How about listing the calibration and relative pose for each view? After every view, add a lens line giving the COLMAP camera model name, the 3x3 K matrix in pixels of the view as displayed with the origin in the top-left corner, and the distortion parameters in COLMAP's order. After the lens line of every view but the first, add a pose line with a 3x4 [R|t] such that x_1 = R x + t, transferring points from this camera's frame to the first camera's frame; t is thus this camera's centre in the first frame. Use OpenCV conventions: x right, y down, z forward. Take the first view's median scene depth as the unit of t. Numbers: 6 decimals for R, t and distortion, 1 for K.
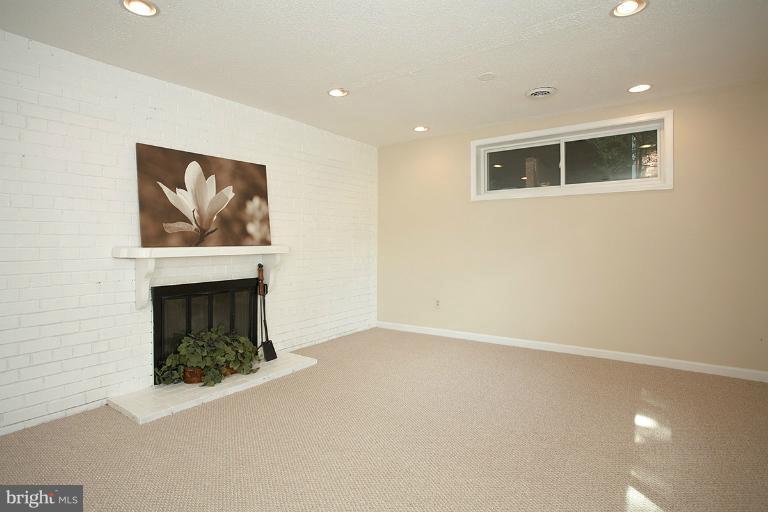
lens RADIAL K [[424.8, 0, 382.7], [0, 424.8, 249.5], [0, 0, 1]] dist [-0.037364, 0.001688]
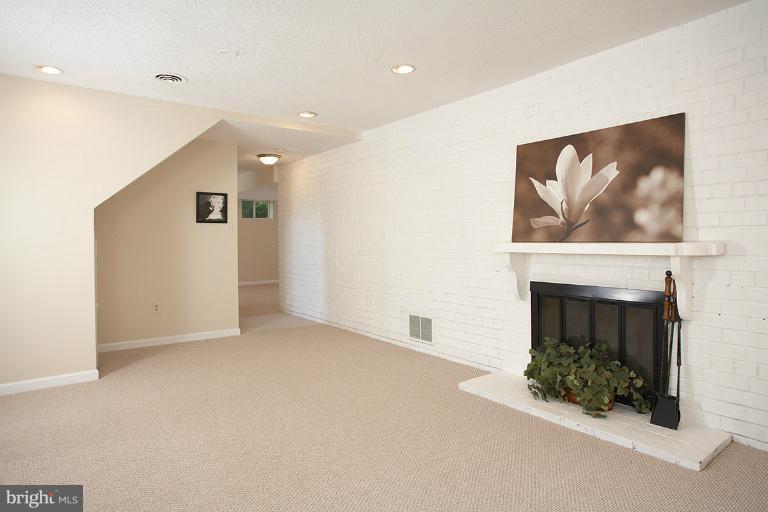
lens RADIAL K [[424.8, 0, 382.7], [0, 424.8, 249.5], [0, 0, 1]] dist [-0.037364, 0.001688]
pose [[-0.274840, 0.029058, -0.961051, 0.491446], [-0.011875, 0.999364, 0.033613, -0.016600], [0.961417, 0.020650, -0.274320, 0.848515]]
